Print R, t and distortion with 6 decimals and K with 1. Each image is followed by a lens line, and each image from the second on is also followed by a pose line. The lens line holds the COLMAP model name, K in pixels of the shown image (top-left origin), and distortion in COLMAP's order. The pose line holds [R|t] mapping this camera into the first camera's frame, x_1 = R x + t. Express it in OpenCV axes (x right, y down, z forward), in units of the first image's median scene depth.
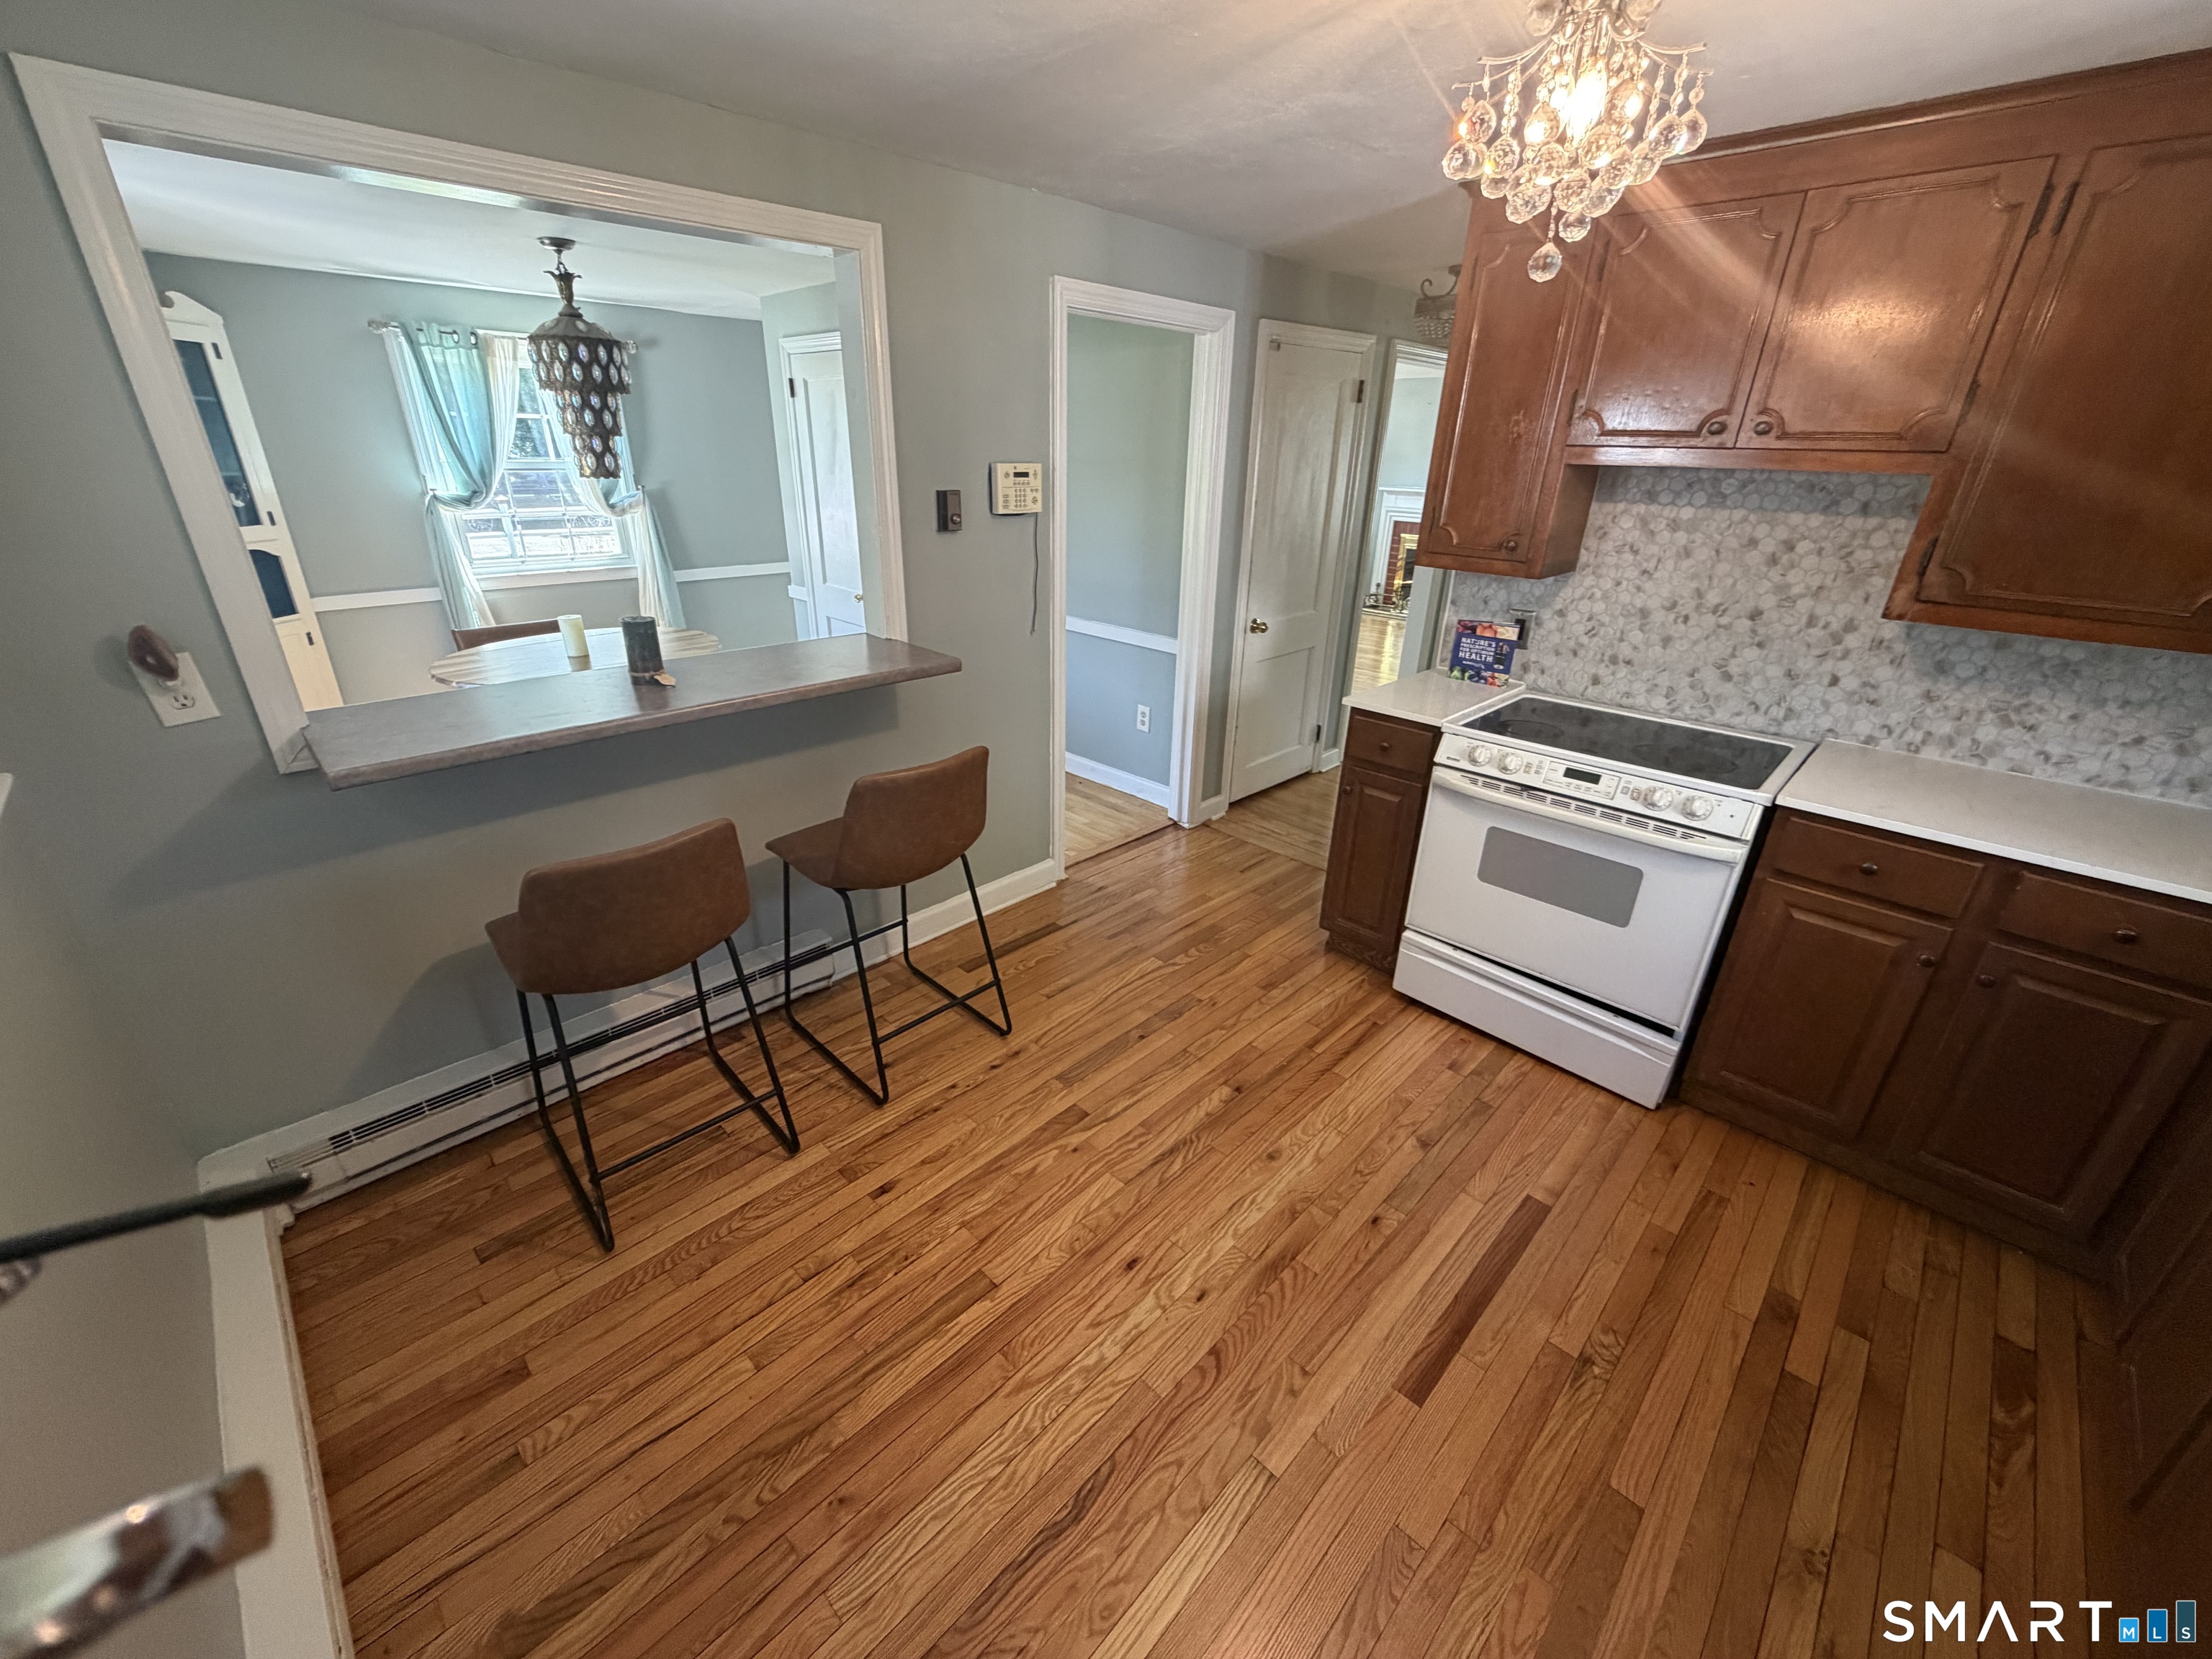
lens RADIAL K [[880.9, 0, 1097.9], [0, 880.9, 832.4], [0, 0, 1]] dist [-0.001399, 0.000110]
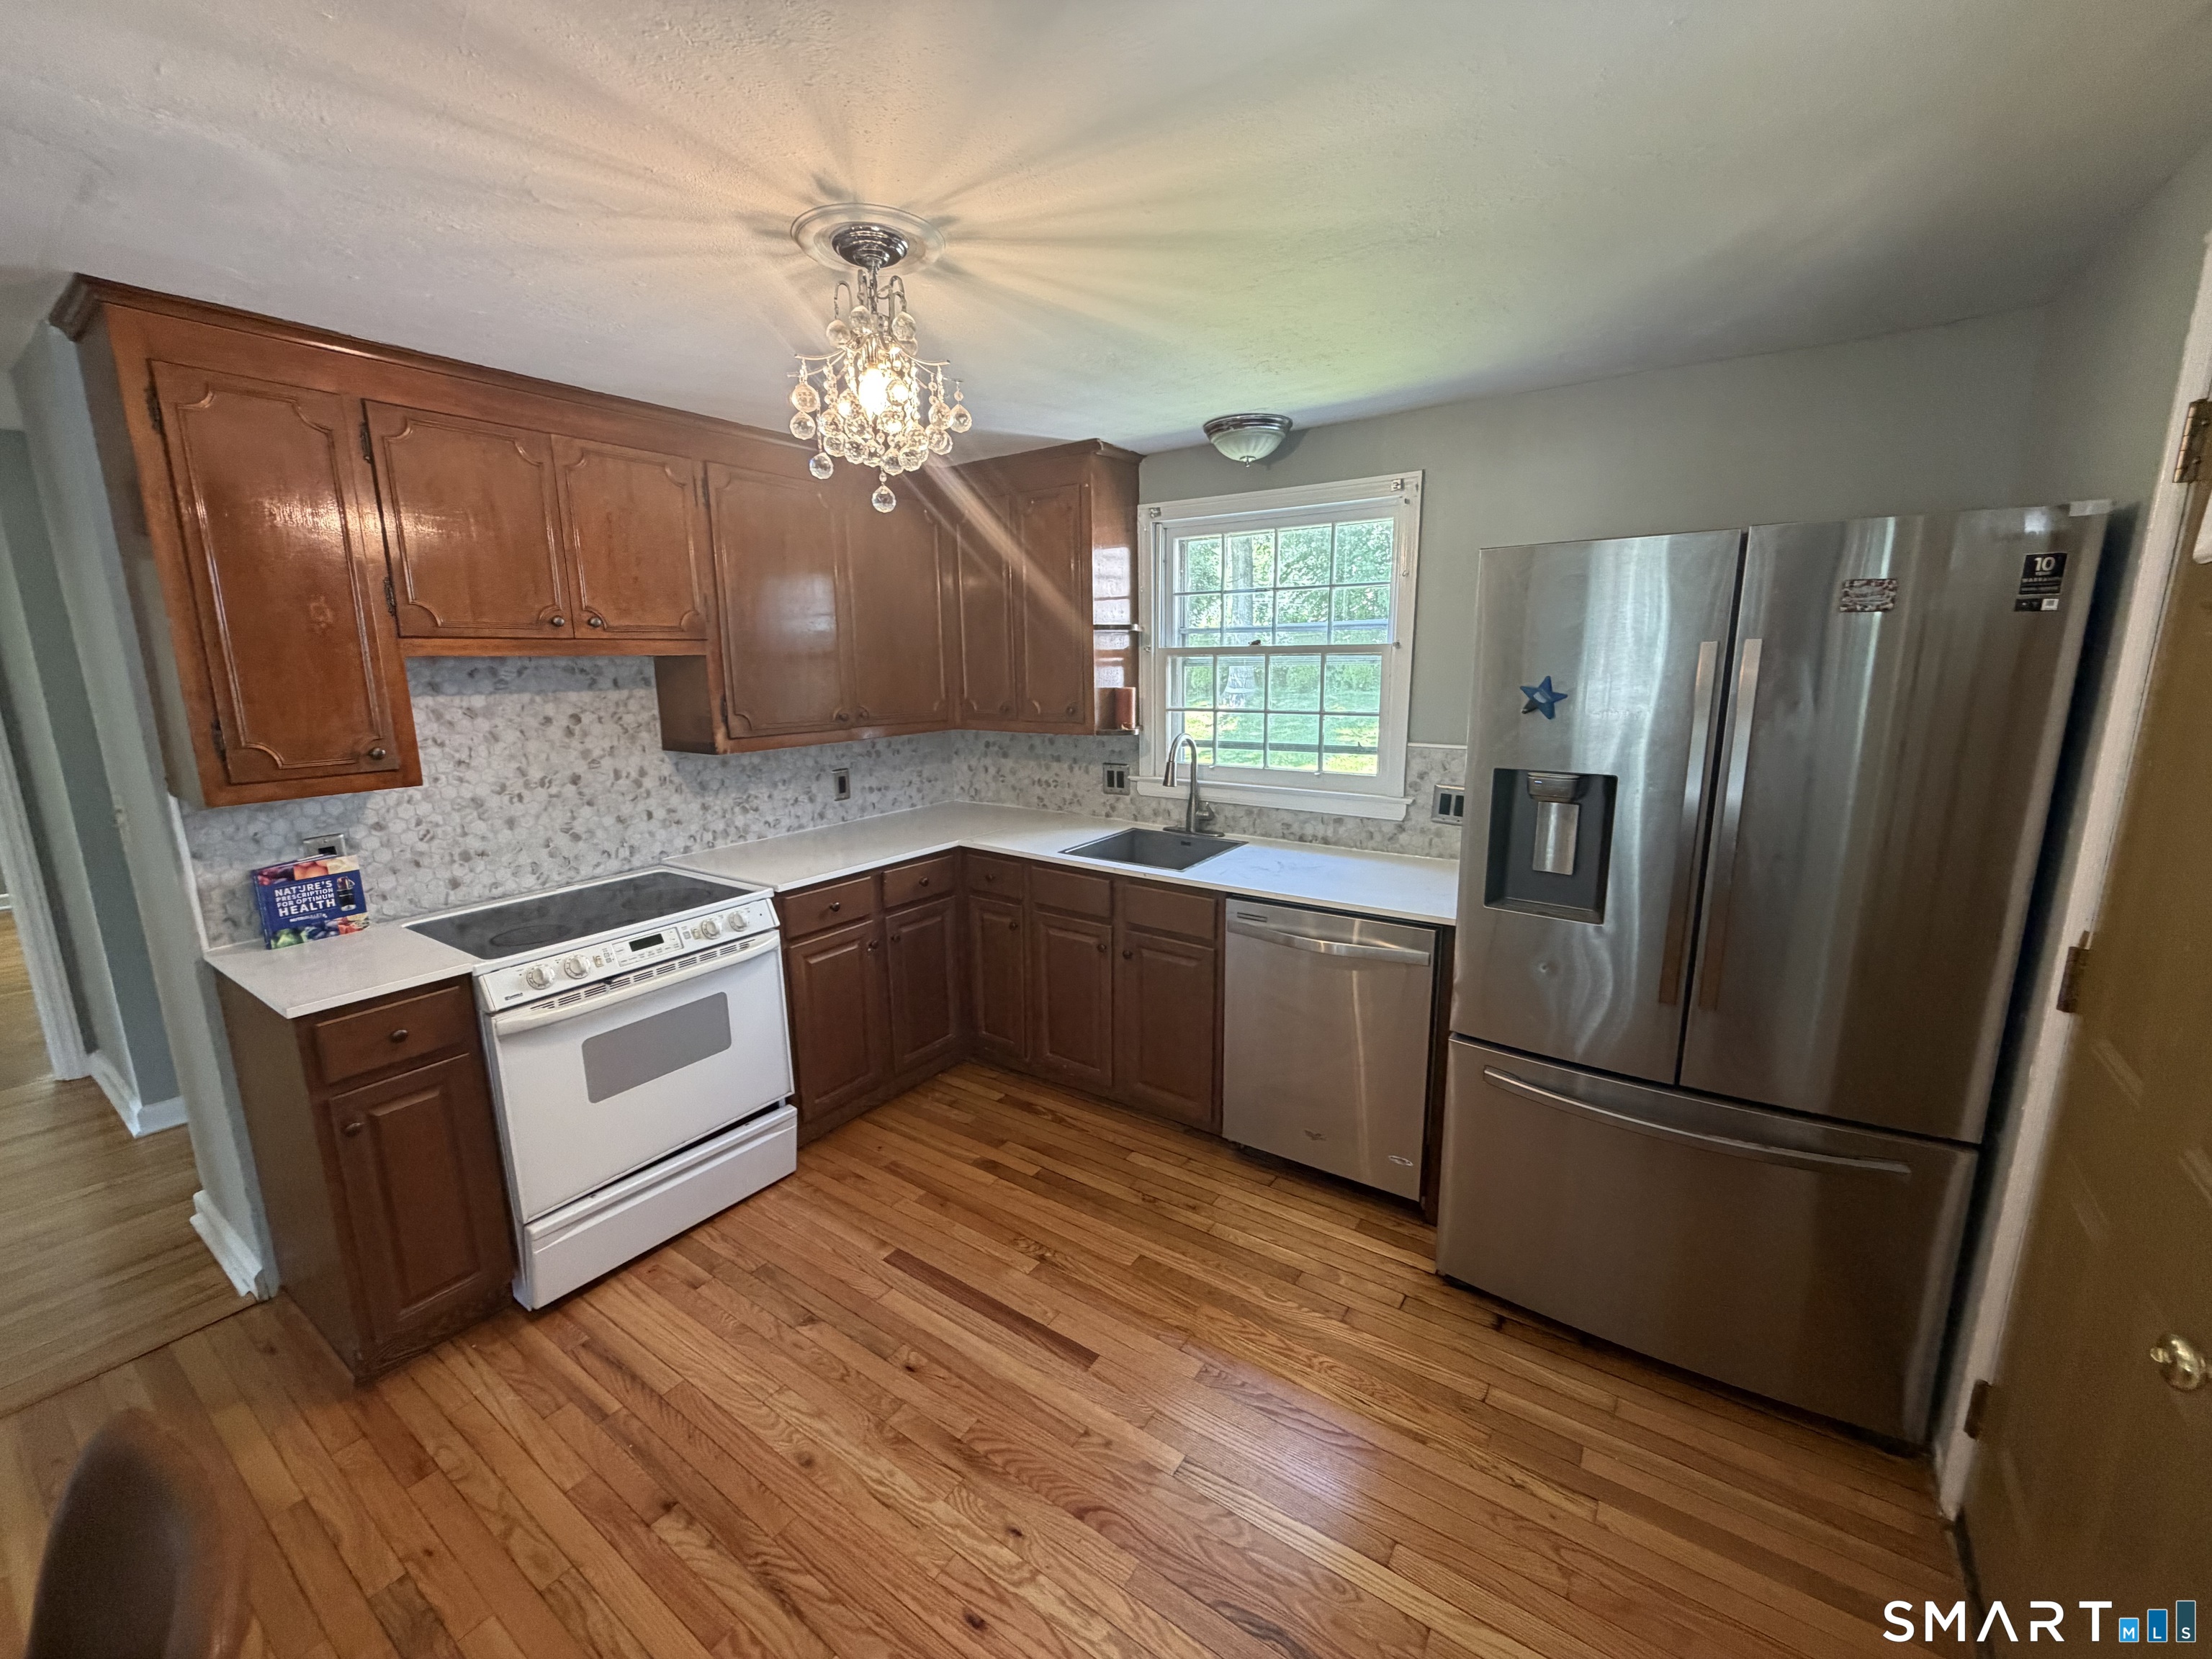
lens RADIAL K [[880.9, 0, 1097.9], [0, 880.9, 832.4], [0, 0, 1]] dist [-0.001399, 0.000110]
pose [[-0.174111, -0.211974, 0.961640, -0.476521], [0.402896, 0.875743, 0.265987, -0.231369], [-0.898532, 0.433752, -0.067073, 0.540187]]
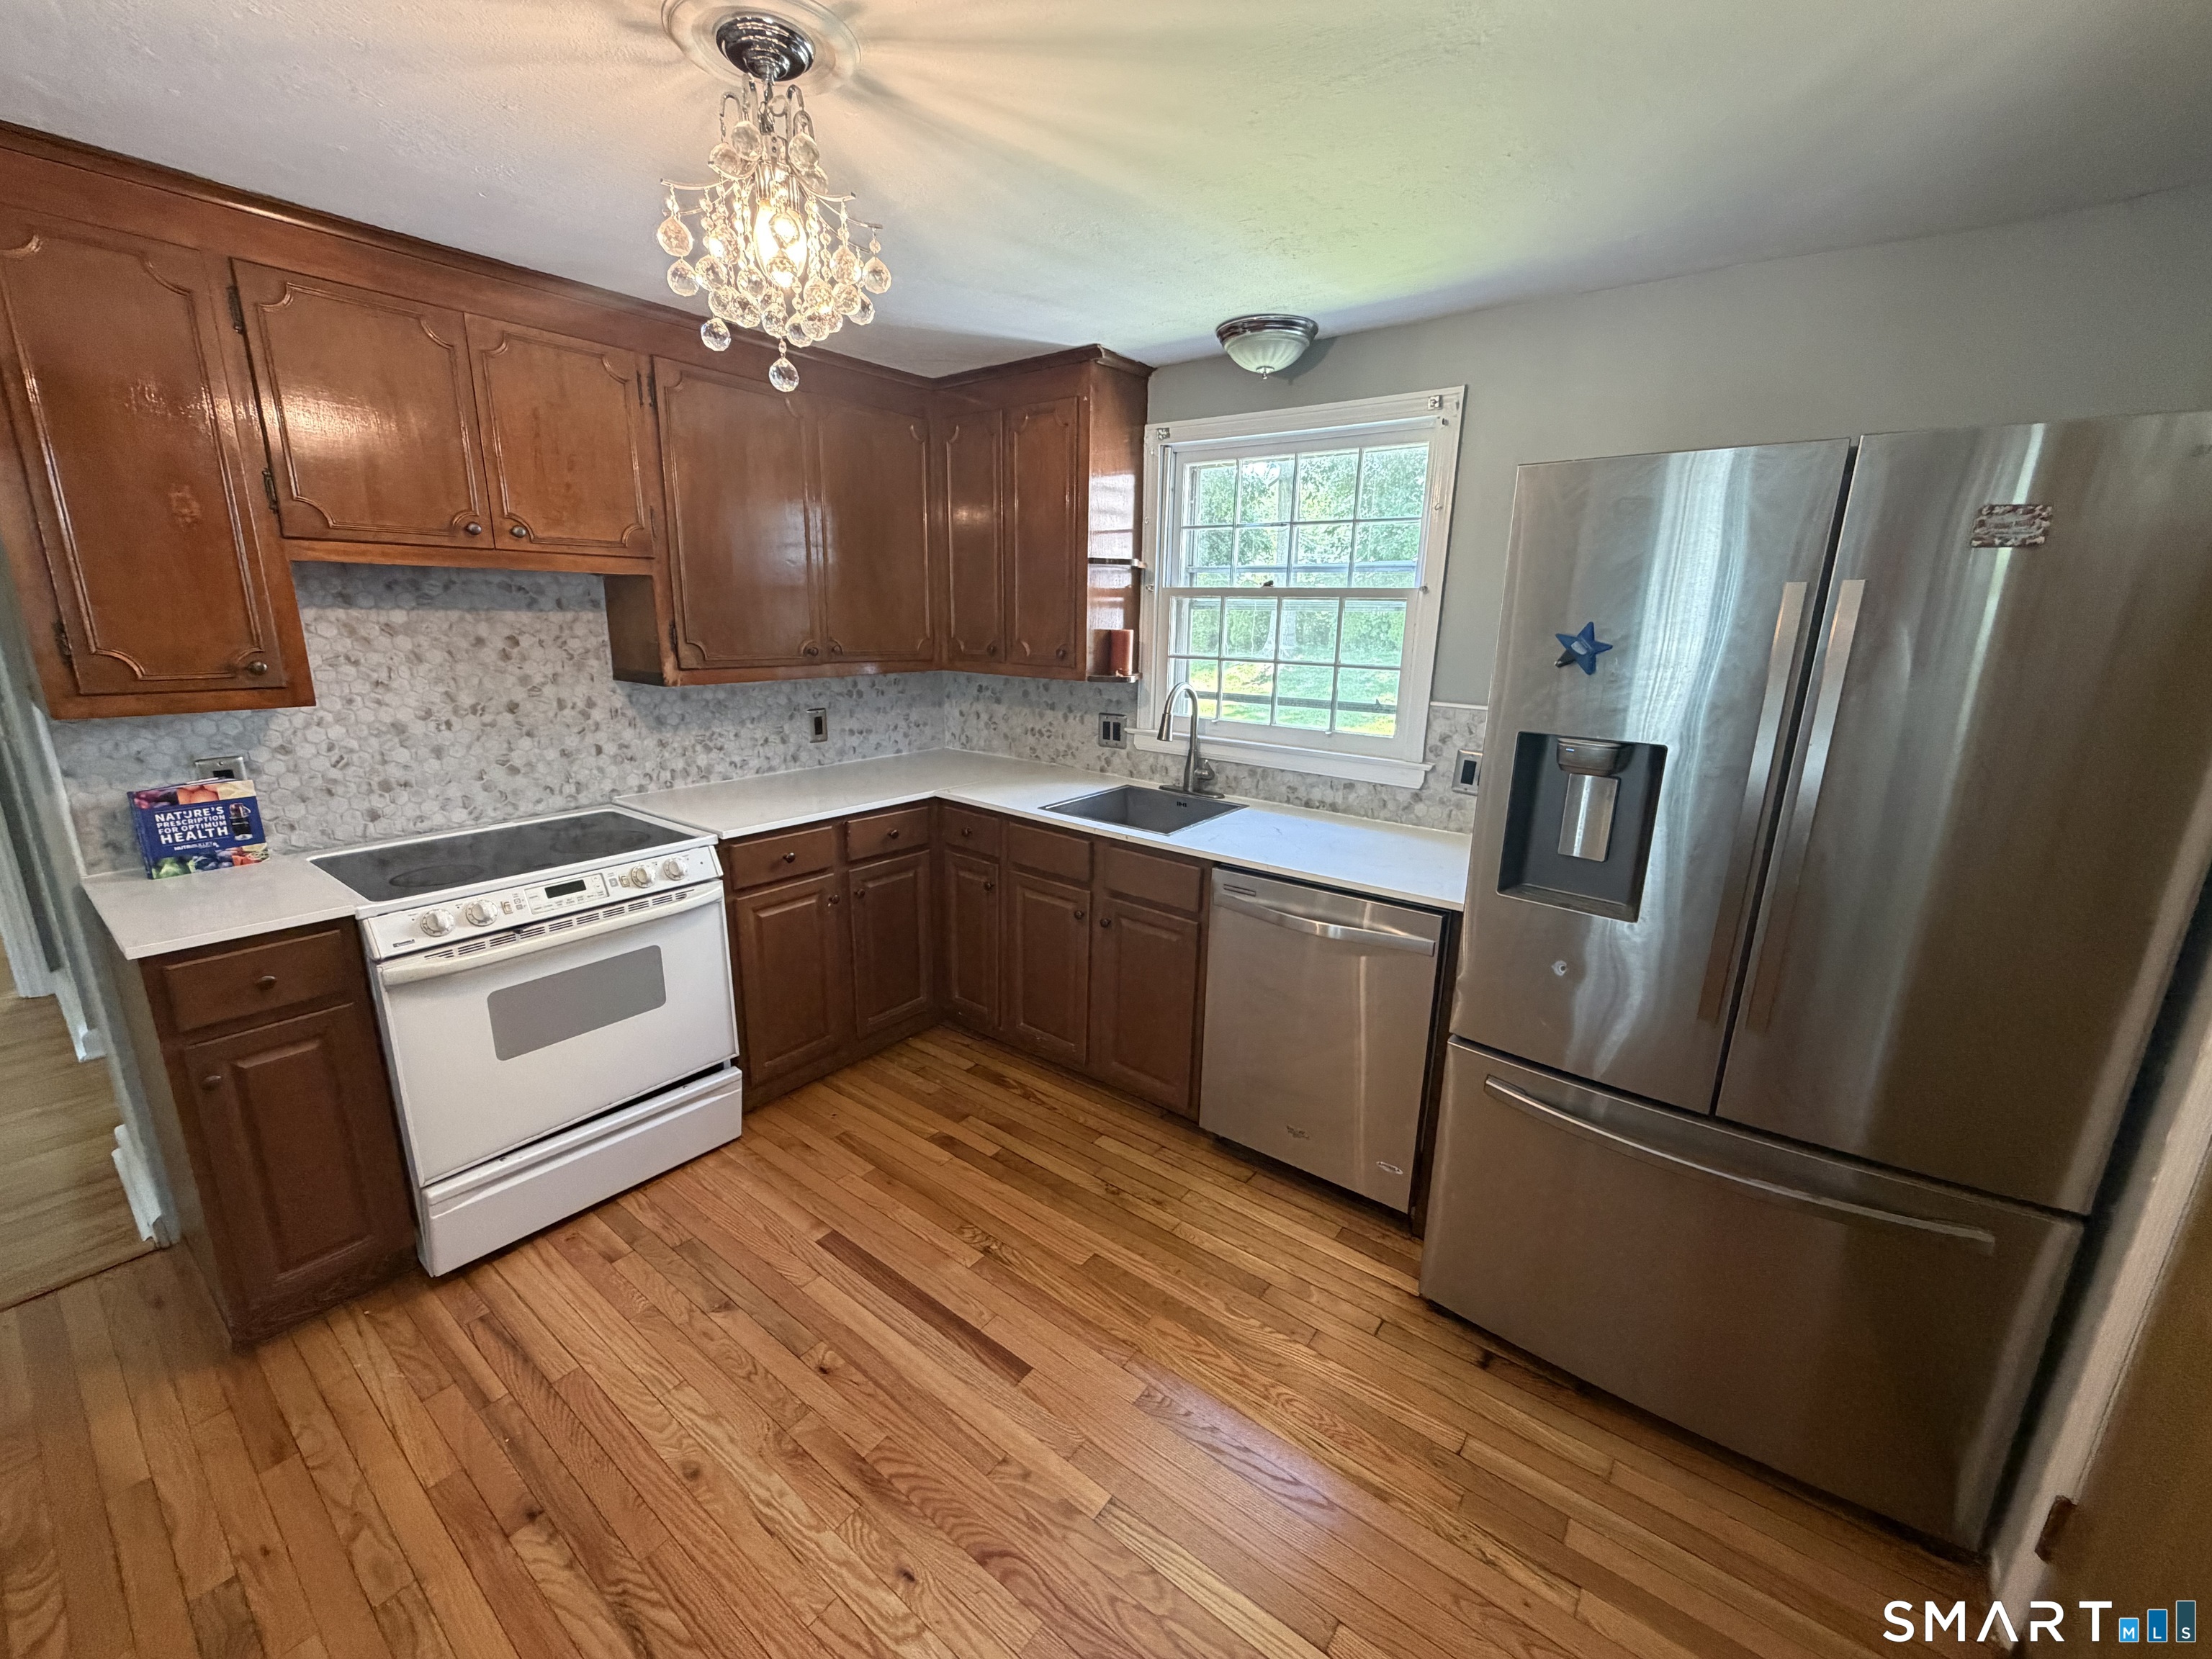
lens RADIAL K [[880.9, 0, 1097.9], [0, 880.9, 832.4], [0, 0, 1]] dist [-0.001399, 0.000110]
pose [[-0.126502, -0.267966, 0.955087, -0.377636], [0.377146, 0.877526, 0.296158, -0.176152], [-0.917474, 0.397672, -0.009946, 0.468314]]
